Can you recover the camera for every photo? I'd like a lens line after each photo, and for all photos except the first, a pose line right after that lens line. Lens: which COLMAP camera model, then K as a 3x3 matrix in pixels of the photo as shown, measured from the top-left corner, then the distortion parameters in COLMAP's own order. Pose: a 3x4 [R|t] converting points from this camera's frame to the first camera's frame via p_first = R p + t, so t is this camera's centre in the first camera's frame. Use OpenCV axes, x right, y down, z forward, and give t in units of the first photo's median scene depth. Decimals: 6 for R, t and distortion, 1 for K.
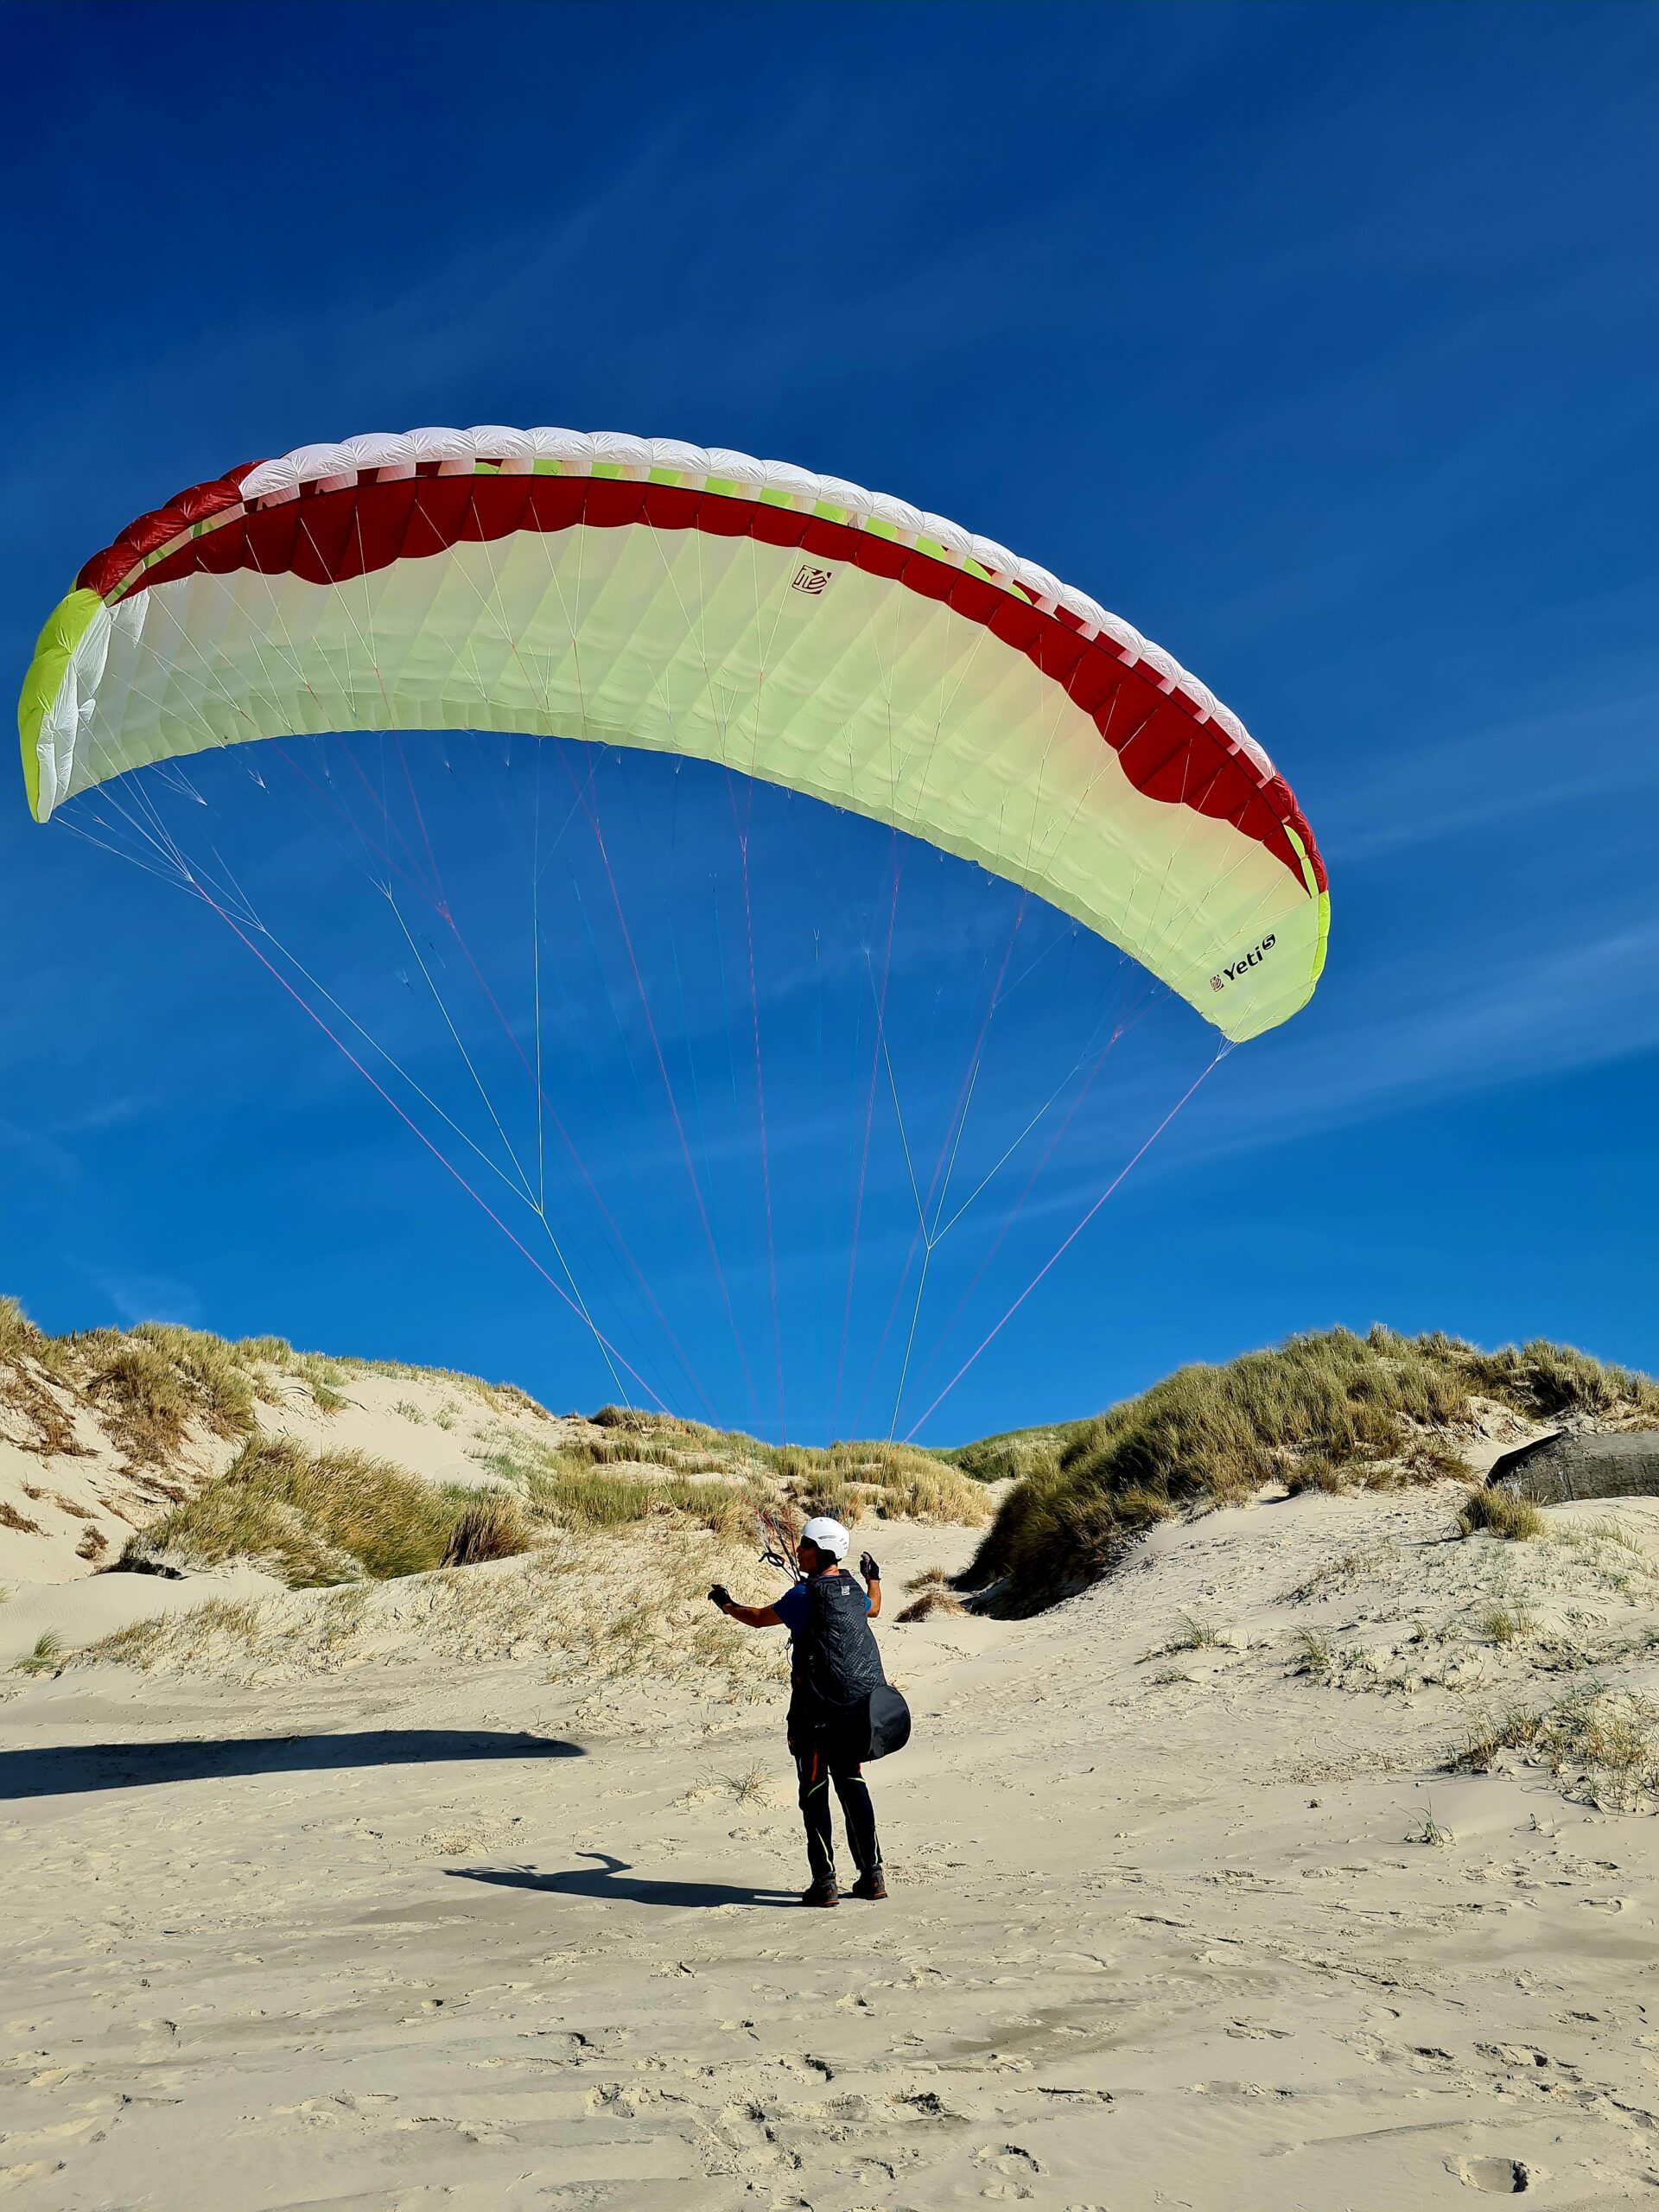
lens RADIAL K [[1689.7, 0, 829.5], [0, 1689.7, 1106.0], [0, 0, 1]] dist [0.042115, -0.004408]
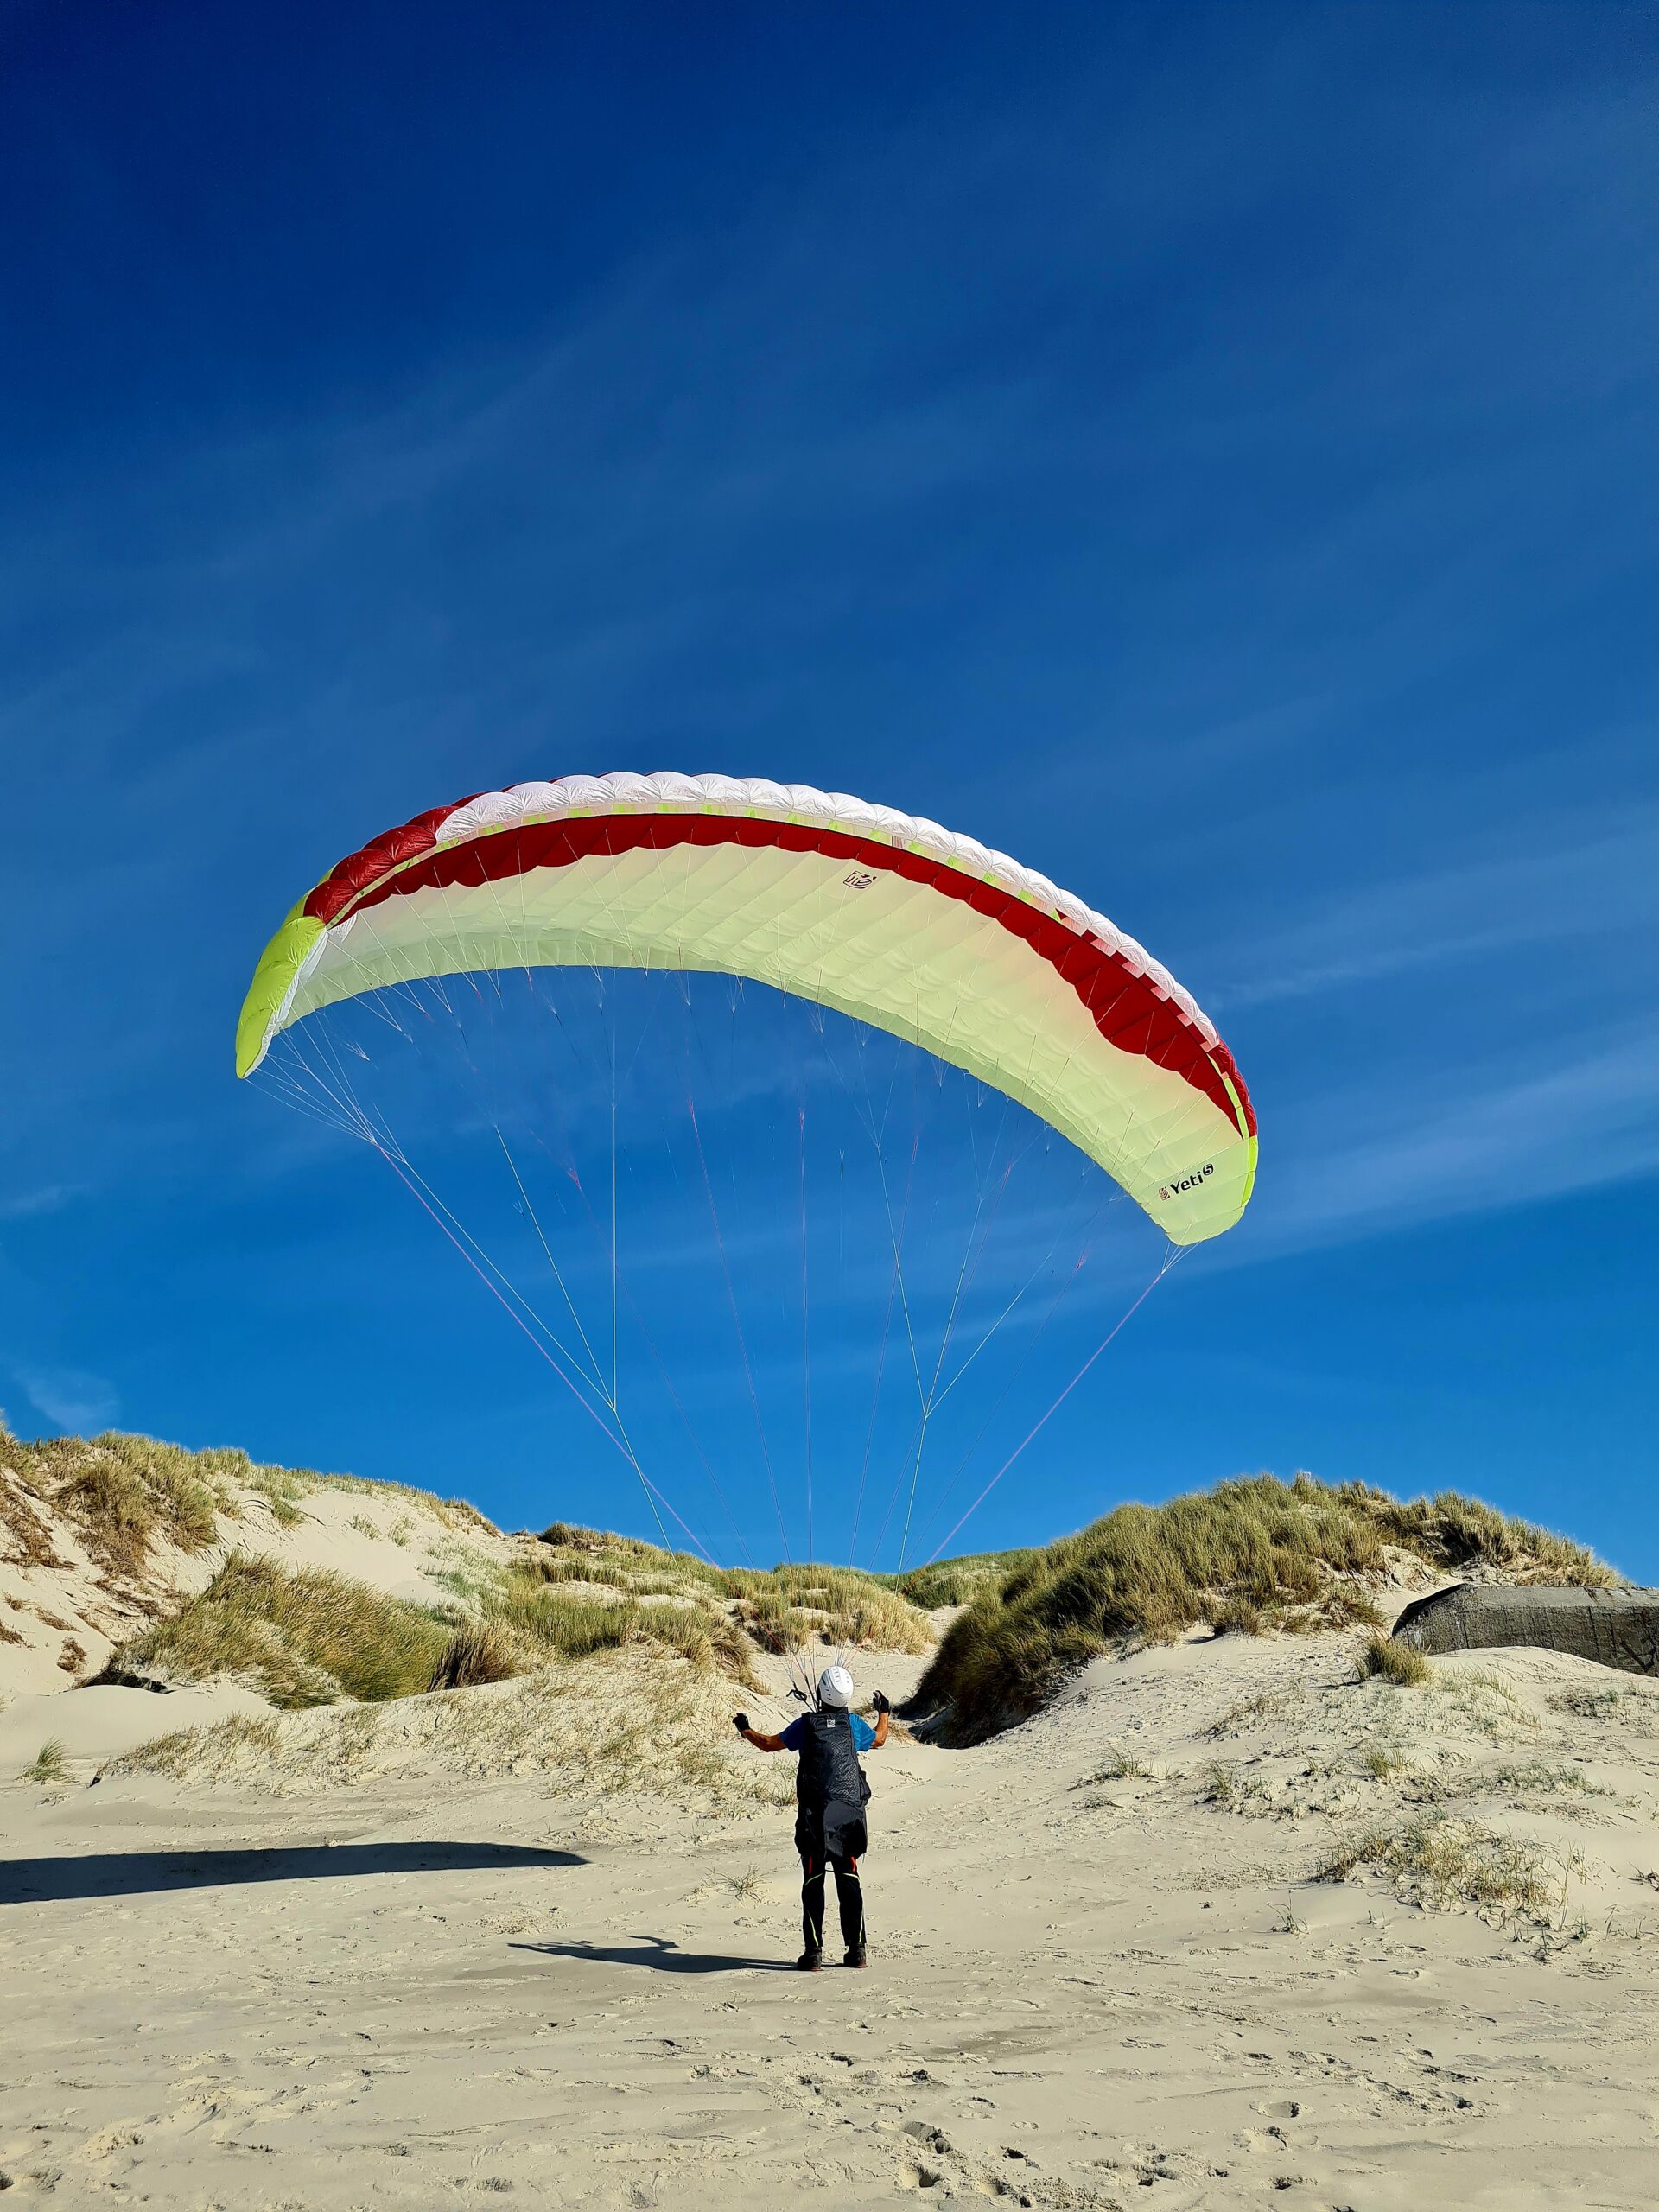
lens RADIAL K [[1696.6, 0, 829.5], [0, 1696.6, 1106.0], [0, 0, 1]] dist [0.044217, -0.006045]
pose [[0.999057, 0.032367, 0.028954, -0.016930], [-0.030430, 0.997421, -0.065002, -0.030297], [-0.030983, 0.064059, 0.997465, -0.101570]]
